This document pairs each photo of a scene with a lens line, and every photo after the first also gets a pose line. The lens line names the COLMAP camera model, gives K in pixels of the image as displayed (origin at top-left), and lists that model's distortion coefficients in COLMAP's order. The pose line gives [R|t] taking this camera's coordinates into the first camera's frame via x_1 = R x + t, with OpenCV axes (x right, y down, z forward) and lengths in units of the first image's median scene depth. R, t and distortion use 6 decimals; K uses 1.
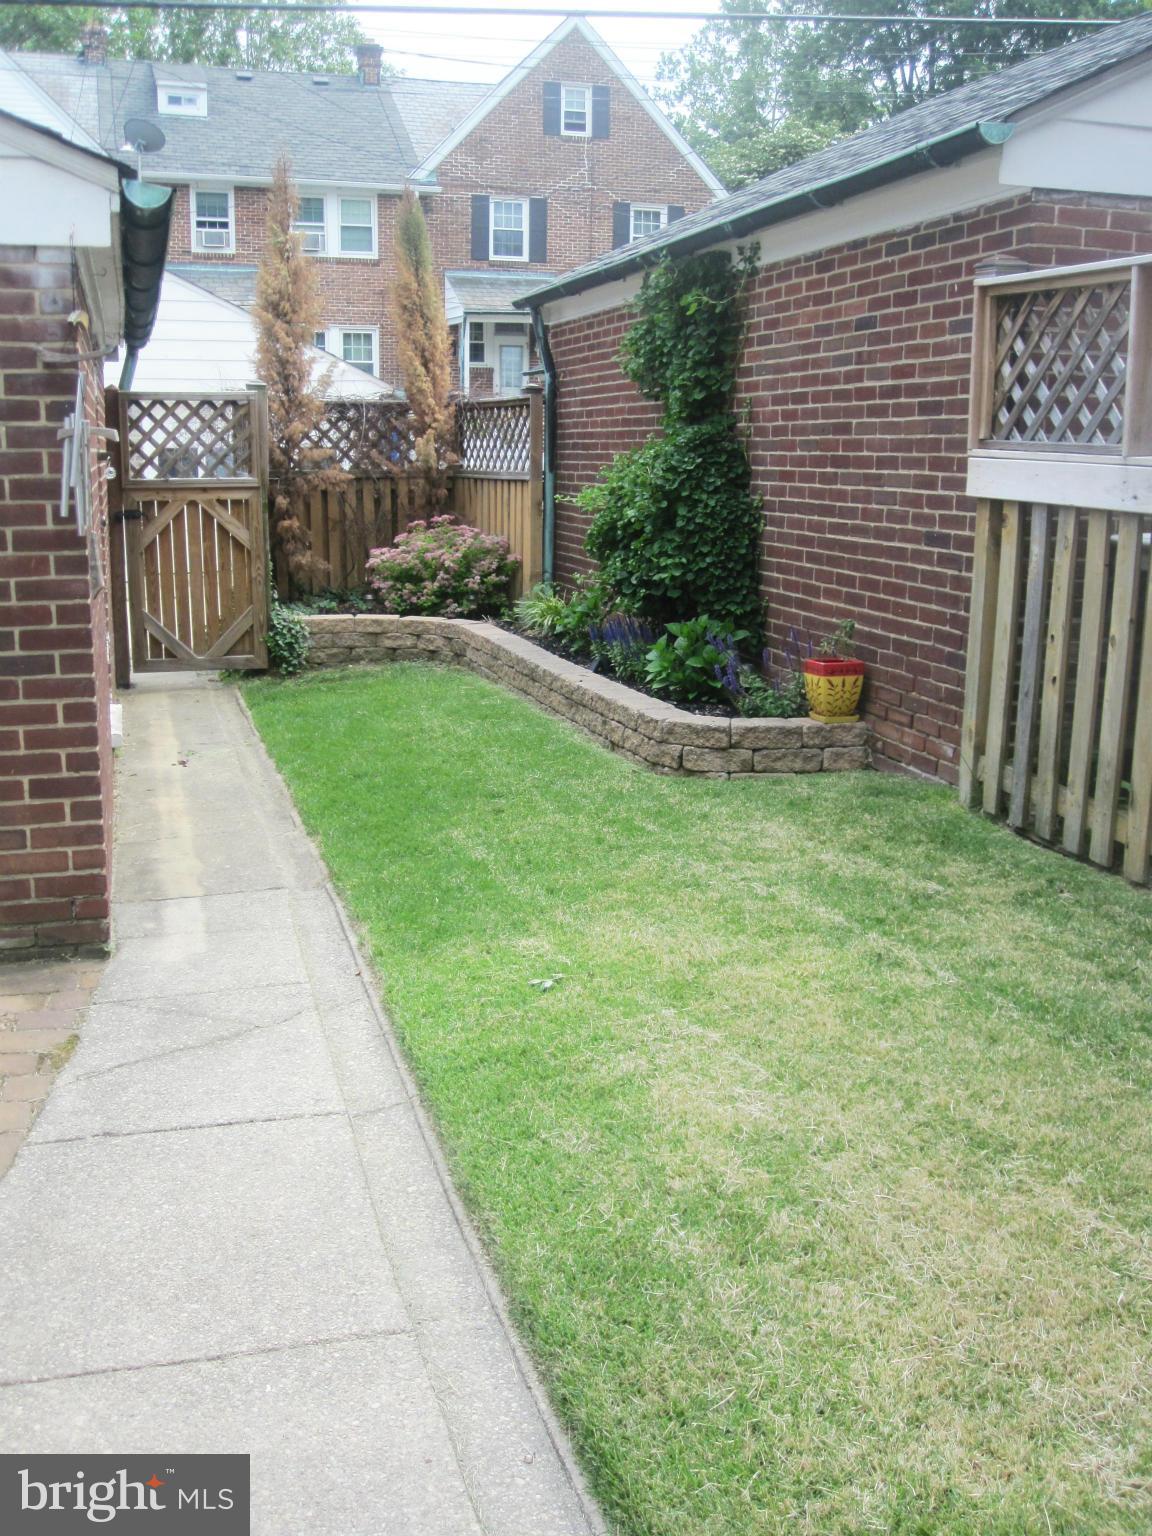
lens RADIAL K [[1513.0, 0, 576.0], [0, 1513.0, 768.0], [0, 0, 1]] dist [-0.065327, 0.016021]
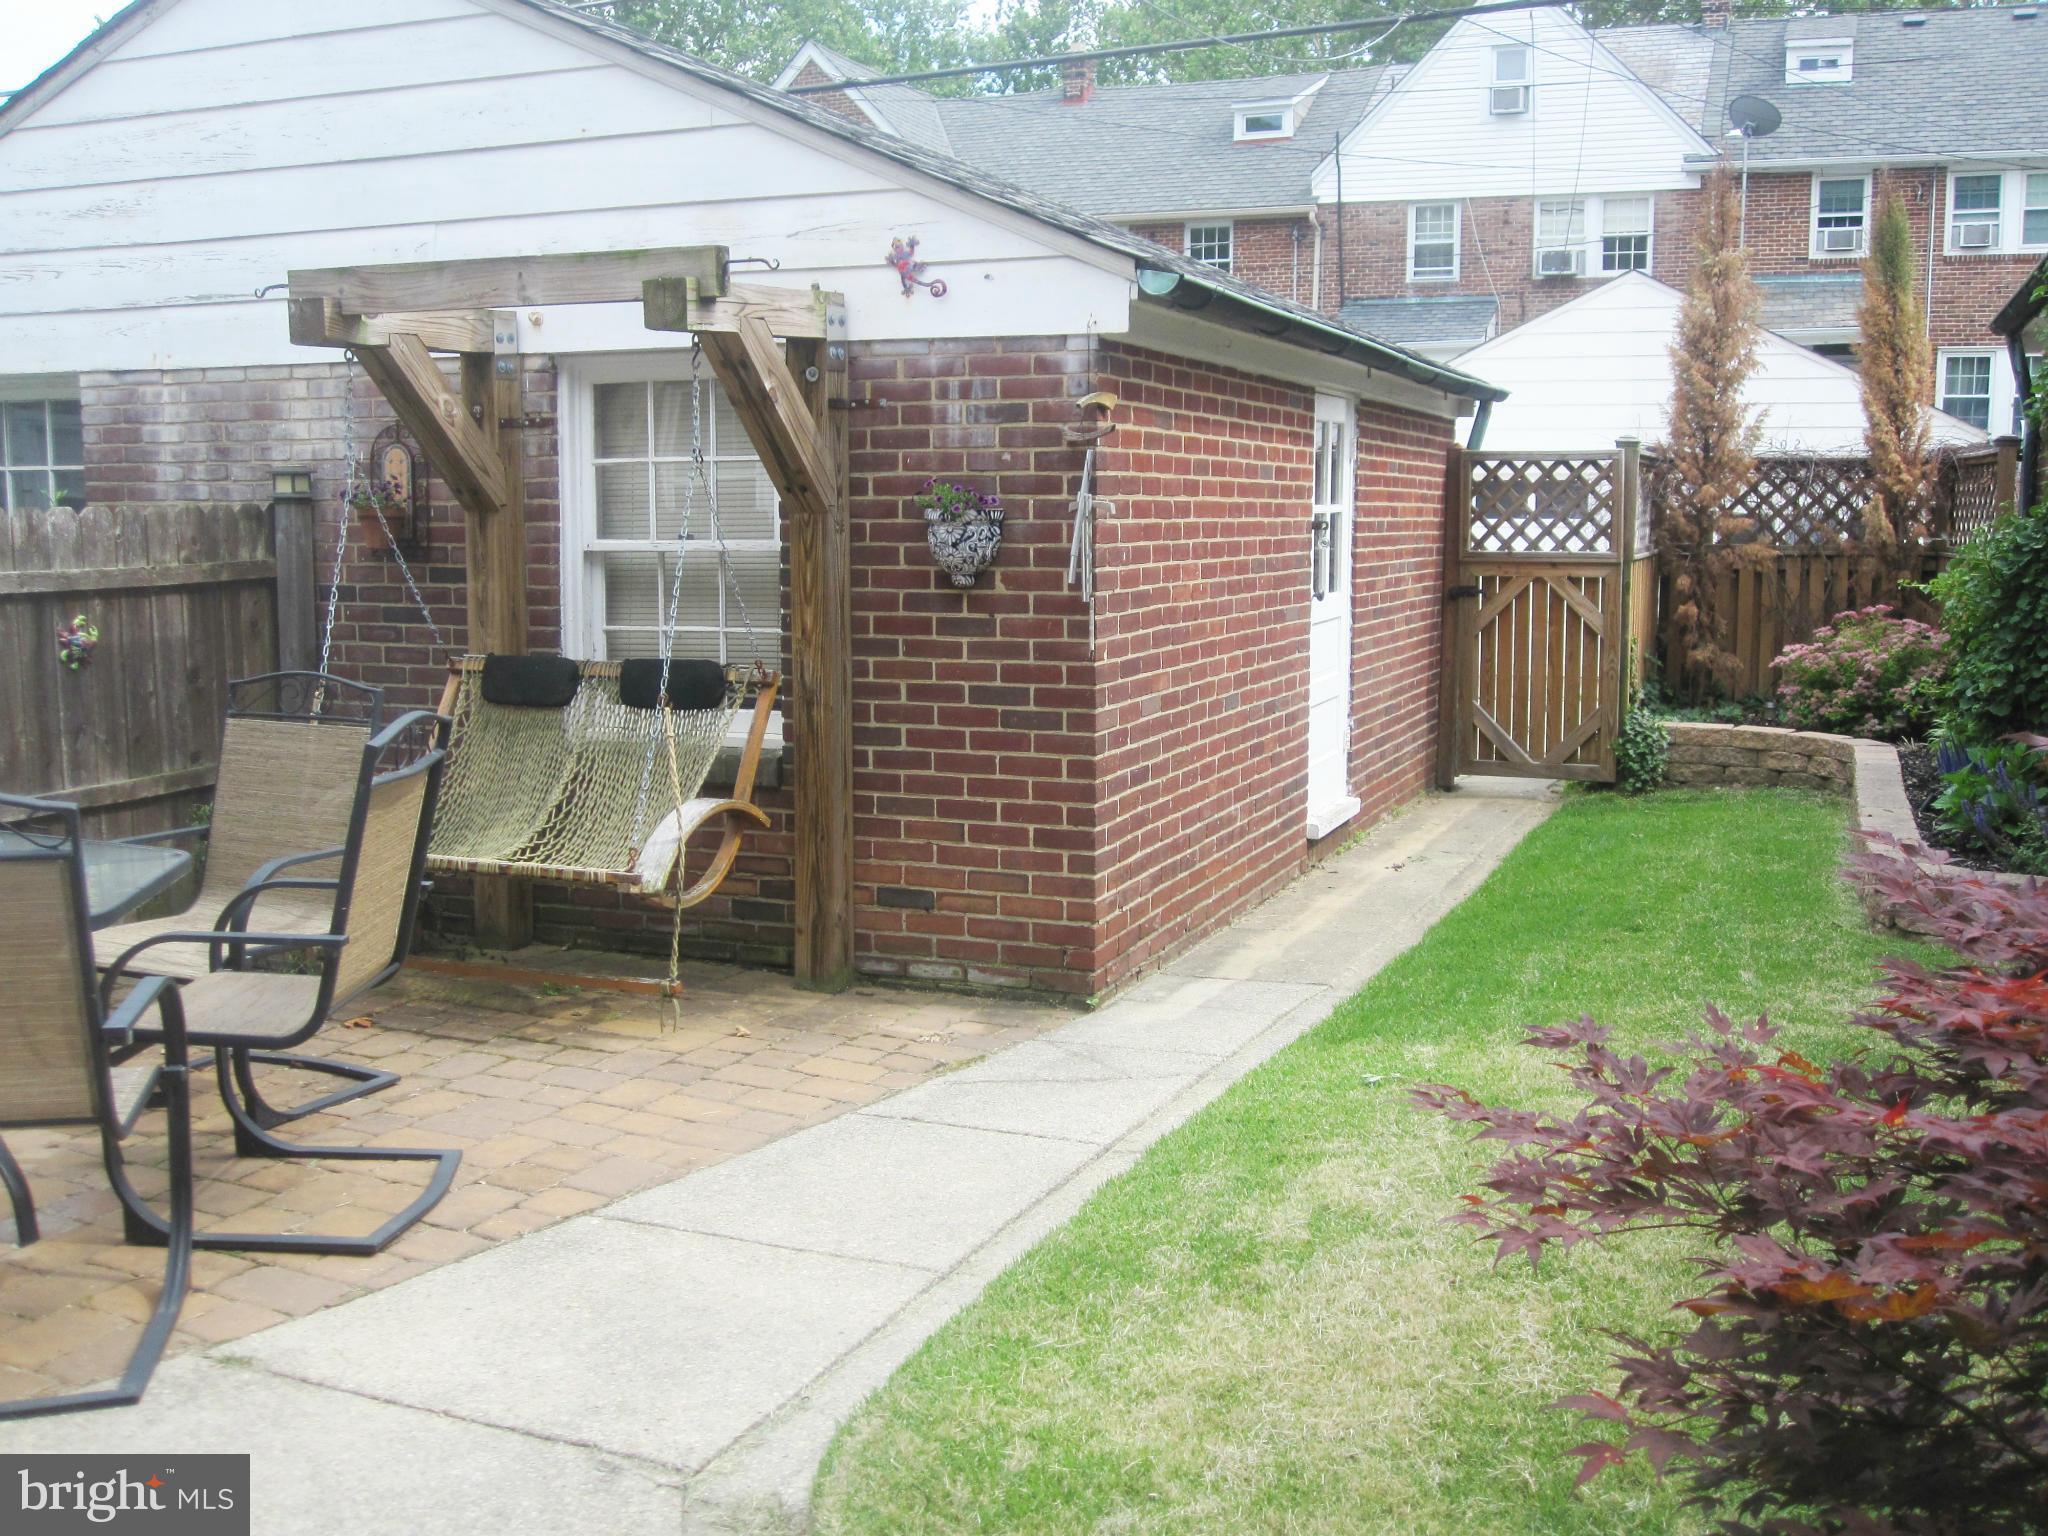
lens RADIAL K [[2017.3, 0, 1019.2], [0, 2017.3, 790.9], [0, 0, 1]] dist [-0.065327, 0.016021]
pose [[0.785891, 0.080677, -0.613079, 0.211560], [-0.124074, 0.991863, -0.028525, 0.009960], [0.605789, 0.098485, 0.789506, -0.057511]]
